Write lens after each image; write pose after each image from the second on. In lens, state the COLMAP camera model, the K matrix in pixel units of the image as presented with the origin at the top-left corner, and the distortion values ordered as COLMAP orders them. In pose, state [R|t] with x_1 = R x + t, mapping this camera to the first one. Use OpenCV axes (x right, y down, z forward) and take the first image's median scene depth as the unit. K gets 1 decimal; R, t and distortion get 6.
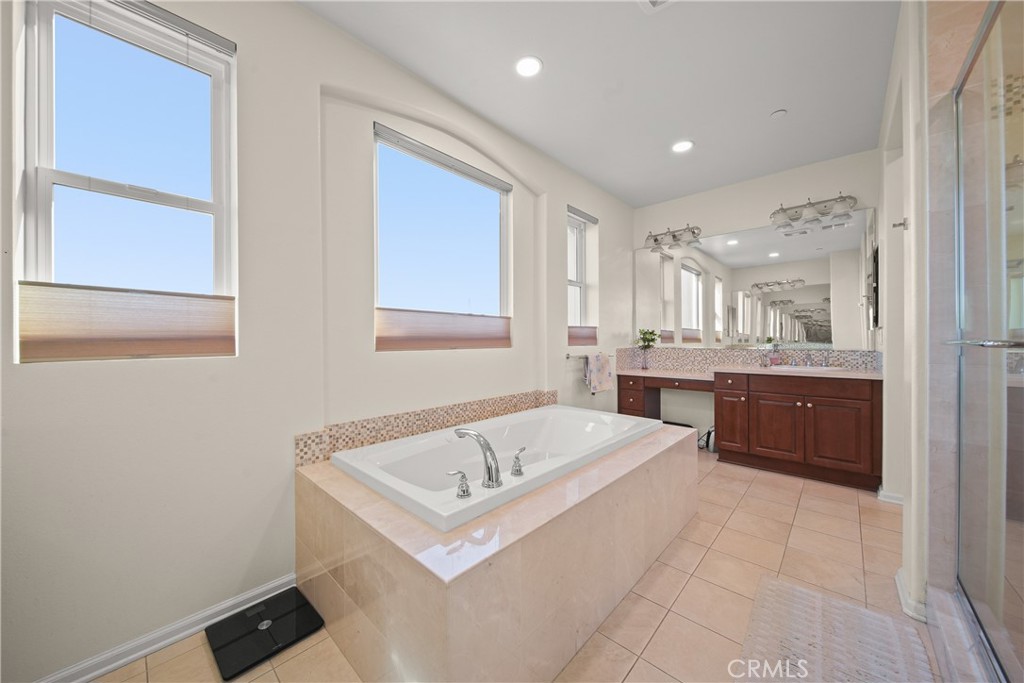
lens RADIAL K [[361.3, 0, 509.6], [0, 361.3, 338.8], [0, 0, 1]] dist [0.000187, -0.000314]
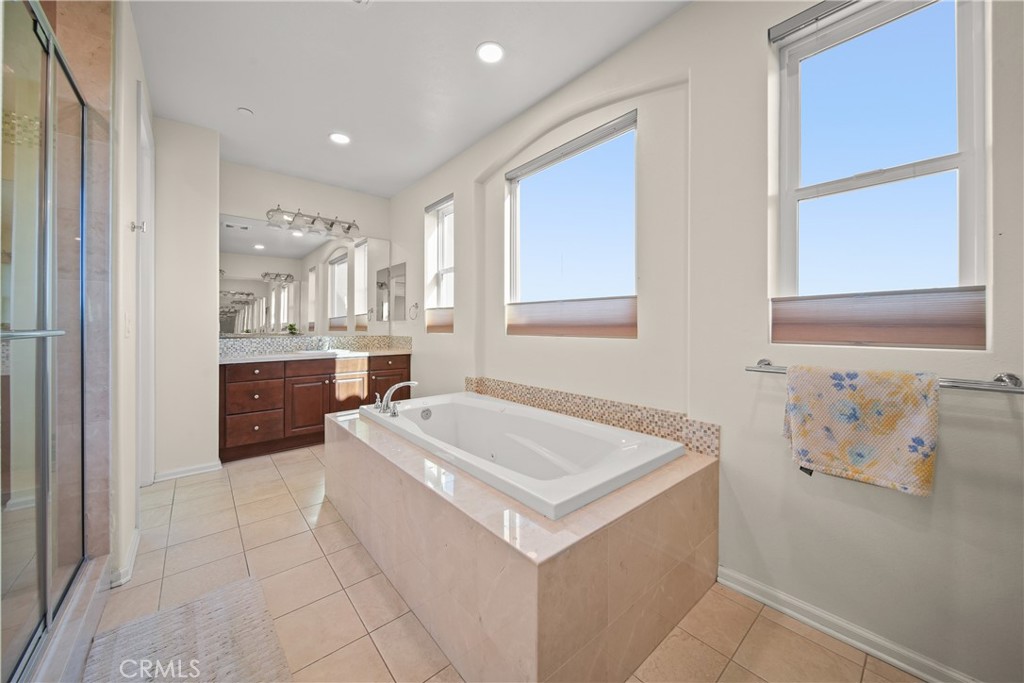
lens RADIAL K [[369.8, 0, 512.9], [0, 369.8, 327.1], [0, 0, 1]] dist [-0.002359, -0.000201]
pose [[-0.114266, 0.005889, -0.993433, 0.753106], [0.000845, 0.999983, 0.005831, -0.002718], [0.993450, -0.000174, -0.114269, 0.842738]]
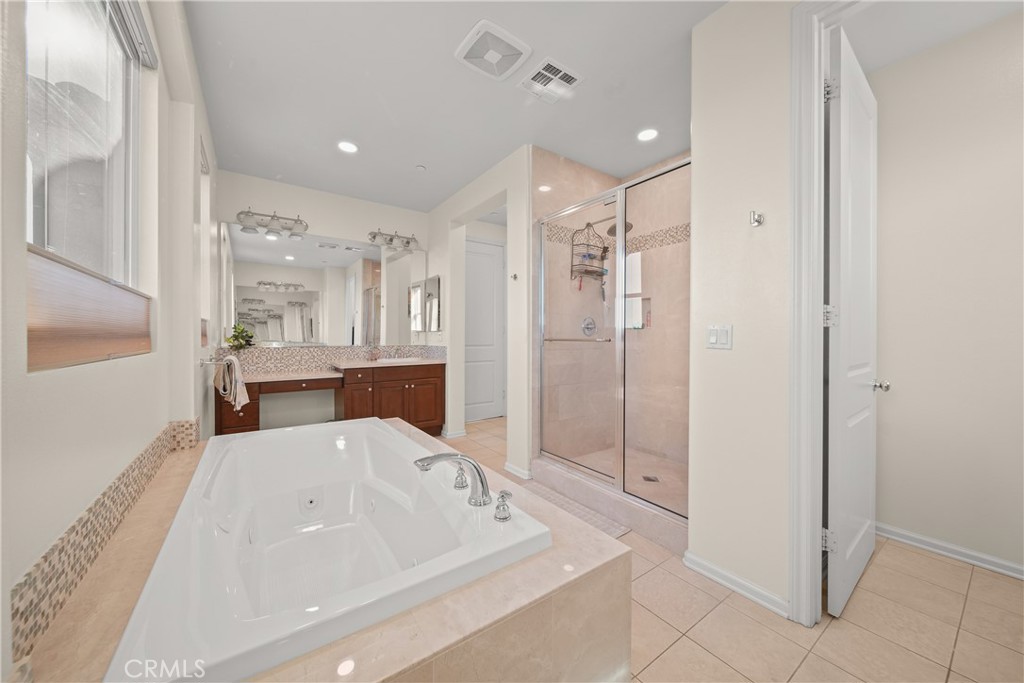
lens RADIAL K [[361.3, 0, 509.6], [0, 361.3, 338.8], [0, 0, 1]] dist [0.000187, -0.000314]
pose [[0.207091, -0.001437, 0.978321, -0.424881], [-0.004756, 0.999986, 0.002476, -0.000607], [-0.978310, -0.005166, 0.207081, 0.349582]]
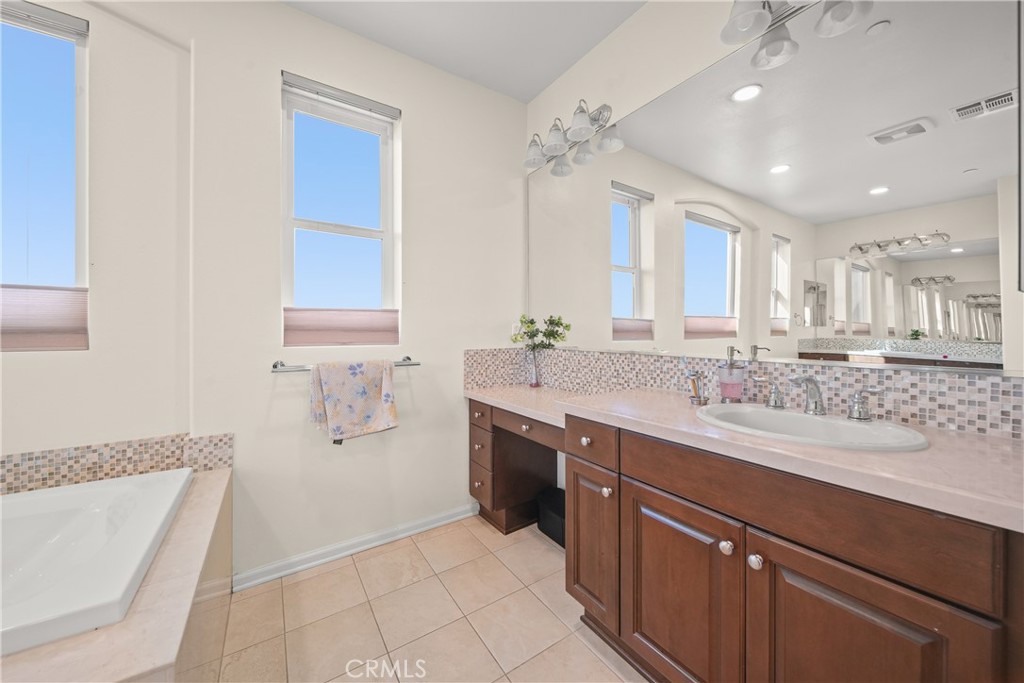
lens RADIAL K [[369.8, 0, 512.9], [0, 369.8, 327.1], [0, 0, 1]] dist [-0.002359, -0.000201]
pose [[0.972352, 0.000321, -0.233518, 0.692656], [-0.002292, 0.999964, -0.008169, -0.004572], [0.233507, 0.008479, 0.972318, 0.644596]]
